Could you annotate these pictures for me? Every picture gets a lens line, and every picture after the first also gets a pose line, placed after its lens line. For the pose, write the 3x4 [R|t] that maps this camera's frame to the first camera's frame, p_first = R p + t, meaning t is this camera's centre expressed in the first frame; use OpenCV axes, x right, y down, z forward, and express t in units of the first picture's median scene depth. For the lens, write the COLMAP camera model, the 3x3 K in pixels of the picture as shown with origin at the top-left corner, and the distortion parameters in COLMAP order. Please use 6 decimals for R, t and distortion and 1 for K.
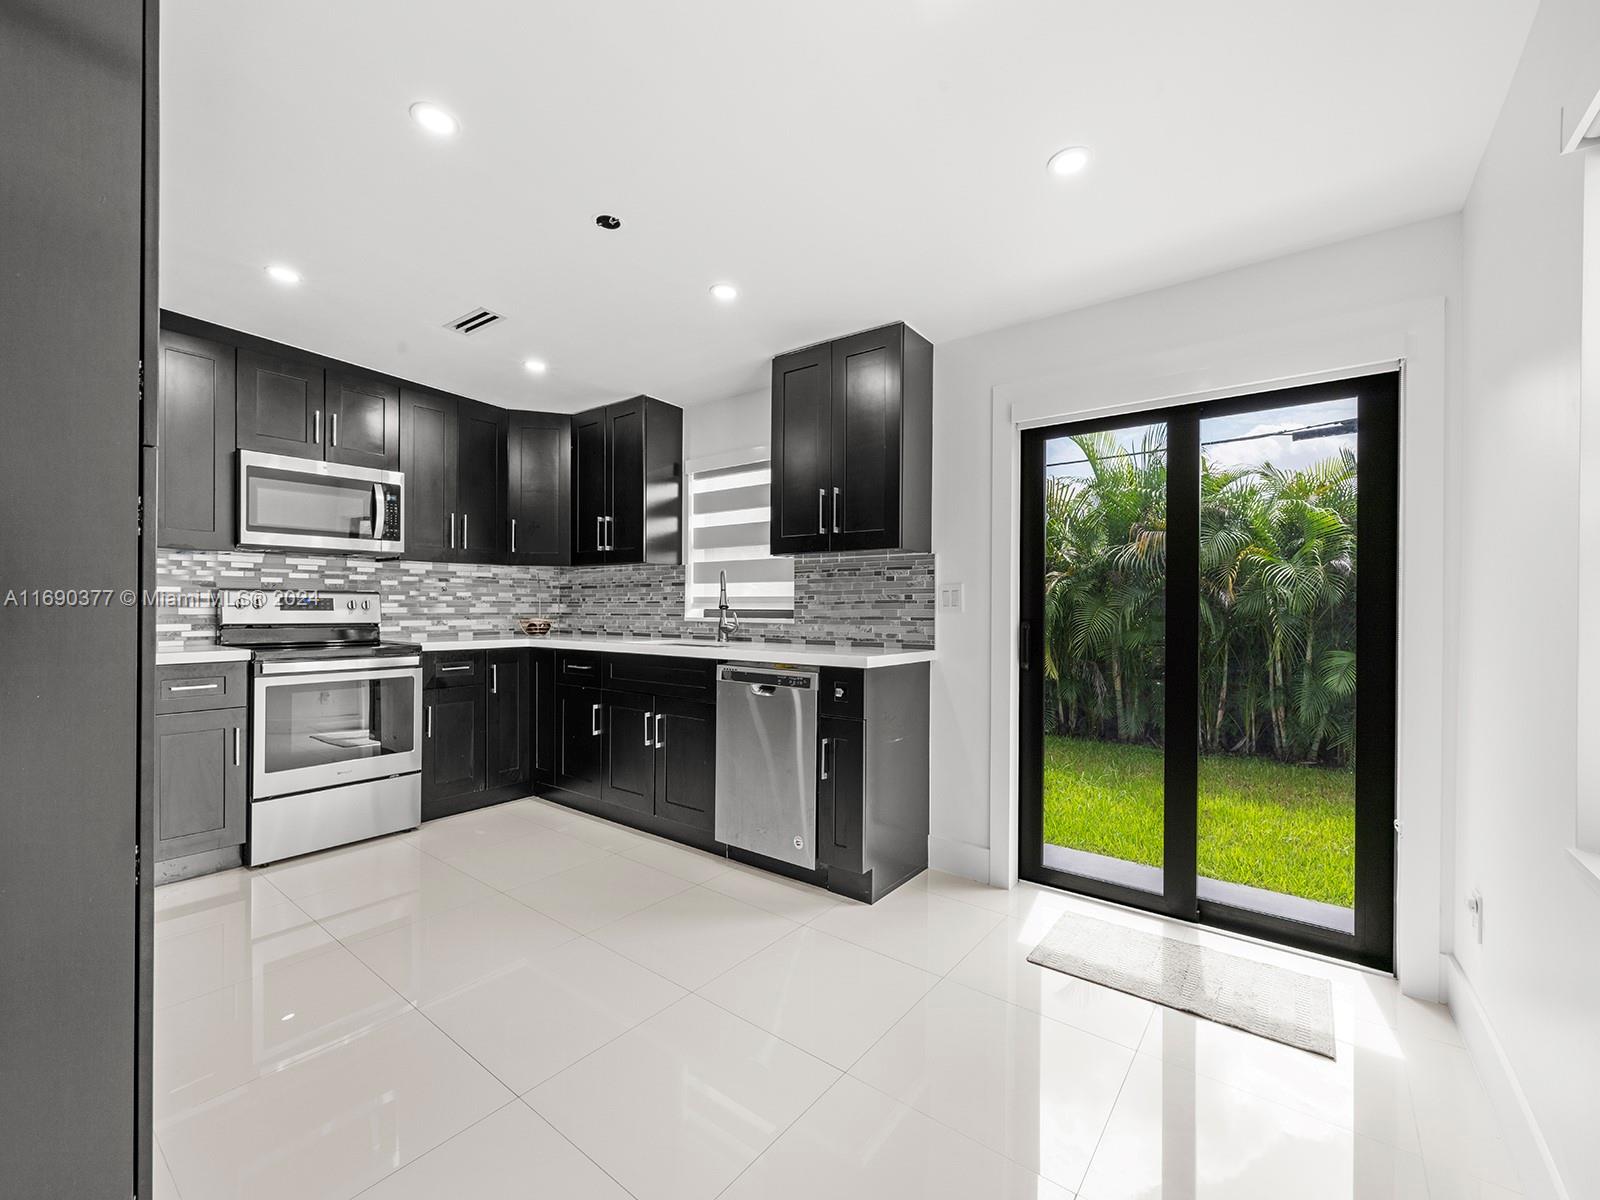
lens RADIAL K [[665.9, 0, 797.4], [0, 665.9, 611.7], [0, 0, 1]] dist [0.000269, 0.000045]
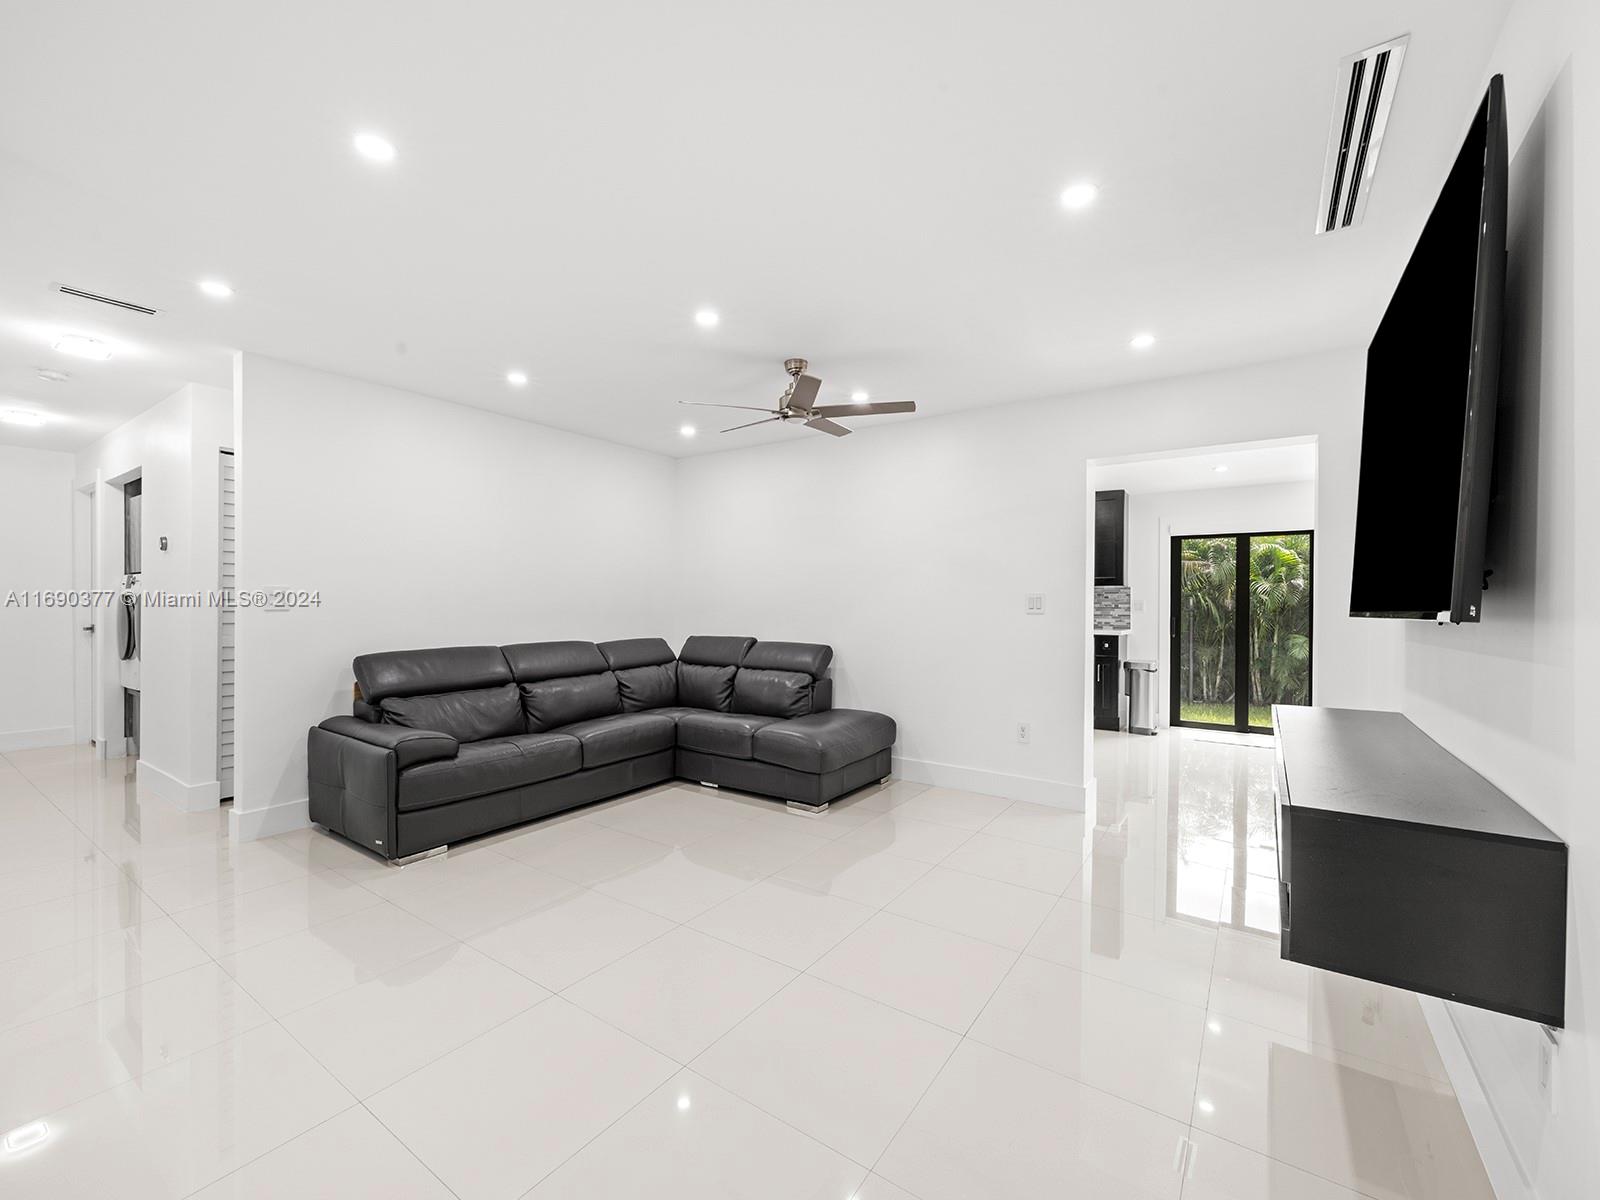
lens RADIAL K [[673.8, 0, 800.0], [0, 673.8, 600.0], [0, 0, 1]] dist [0.000518, 0.000053]
pose [[0.998443, -0.002024, 0.055738, -1.024489], [0.002782, 0.999905, -0.013522, -0.014083], [-0.055705, 0.013656, 0.998354, -1.212792]]
